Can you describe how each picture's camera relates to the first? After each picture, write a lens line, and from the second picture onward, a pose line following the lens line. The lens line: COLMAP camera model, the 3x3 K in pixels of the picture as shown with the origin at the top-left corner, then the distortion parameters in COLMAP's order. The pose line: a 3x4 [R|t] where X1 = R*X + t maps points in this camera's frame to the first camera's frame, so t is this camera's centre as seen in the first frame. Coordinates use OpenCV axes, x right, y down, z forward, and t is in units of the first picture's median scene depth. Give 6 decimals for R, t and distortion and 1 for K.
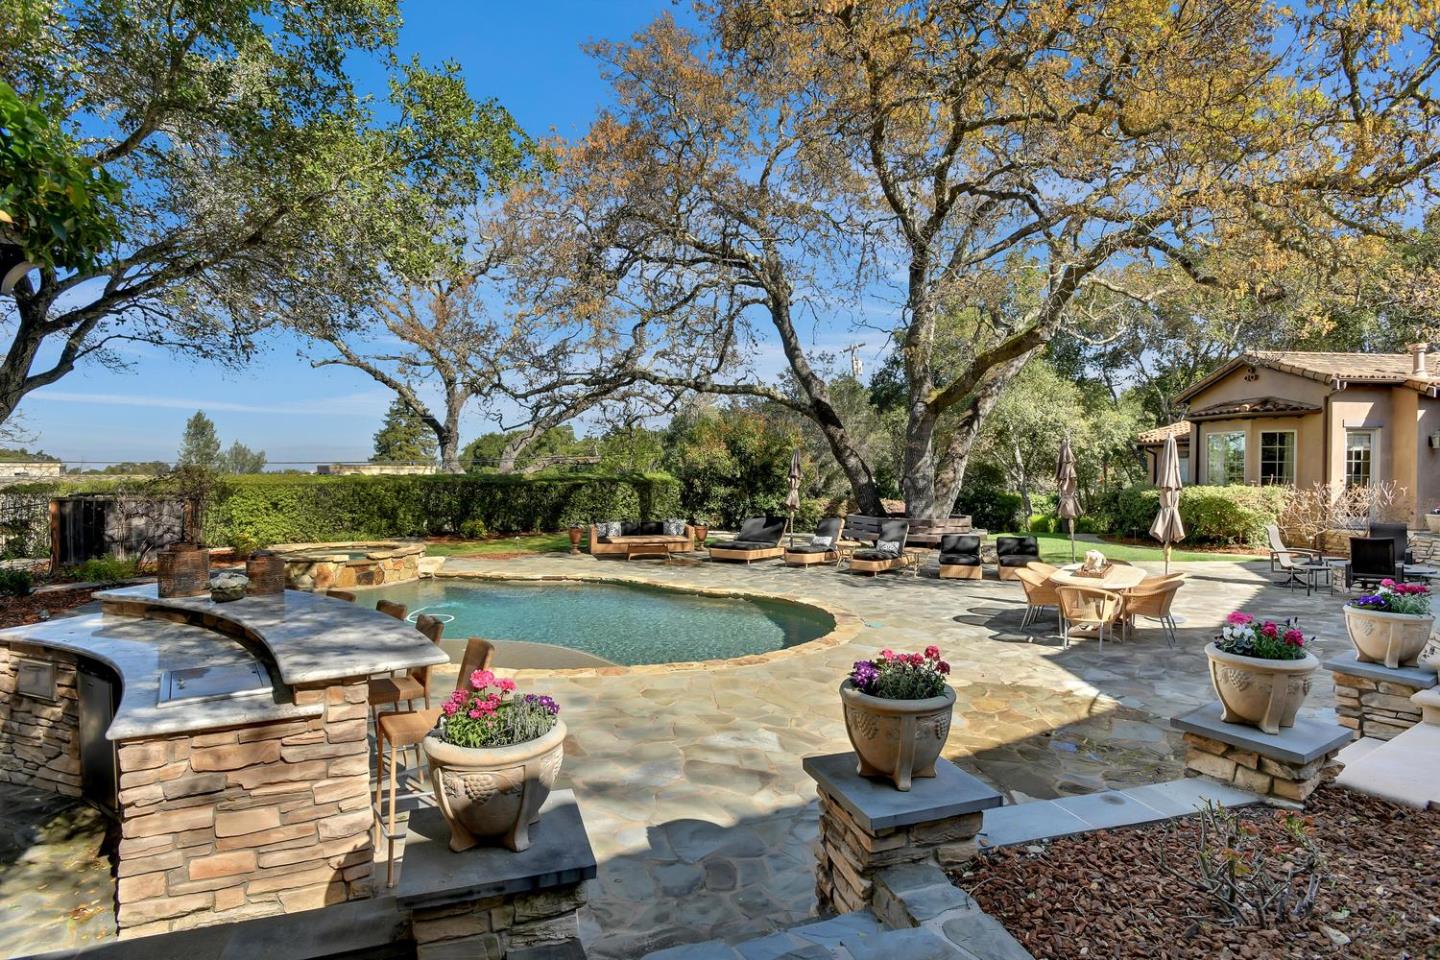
lens RADIAL K [[711.1, 0, 737.1], [0, 711.1, 466.6], [0, 0, 1]] dist [-0.009477, -0.000266]
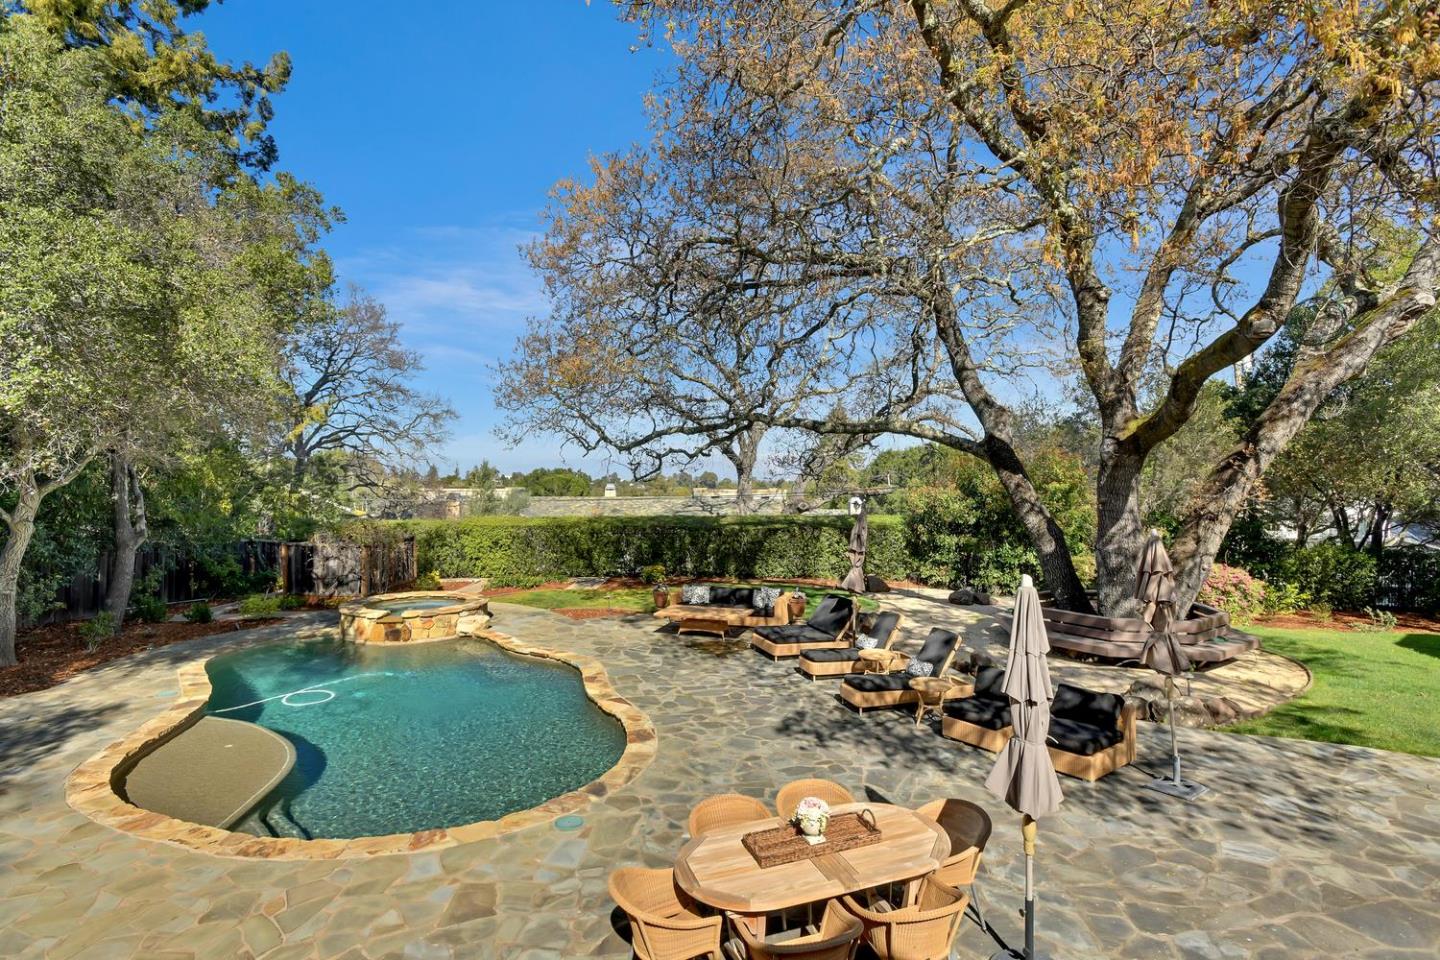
lens RADIAL K [[711.1, 0, 737.1], [0, 711.1, 466.6], [0, 0, 1]] dist [-0.009477, -0.000266]
pose [[0.826851, -0.011545, -0.562302, 0.324971], [0.001136, 0.999822, -0.018858, -0.049162], [0.562419, 0.014954, 0.826717, 0.242562]]
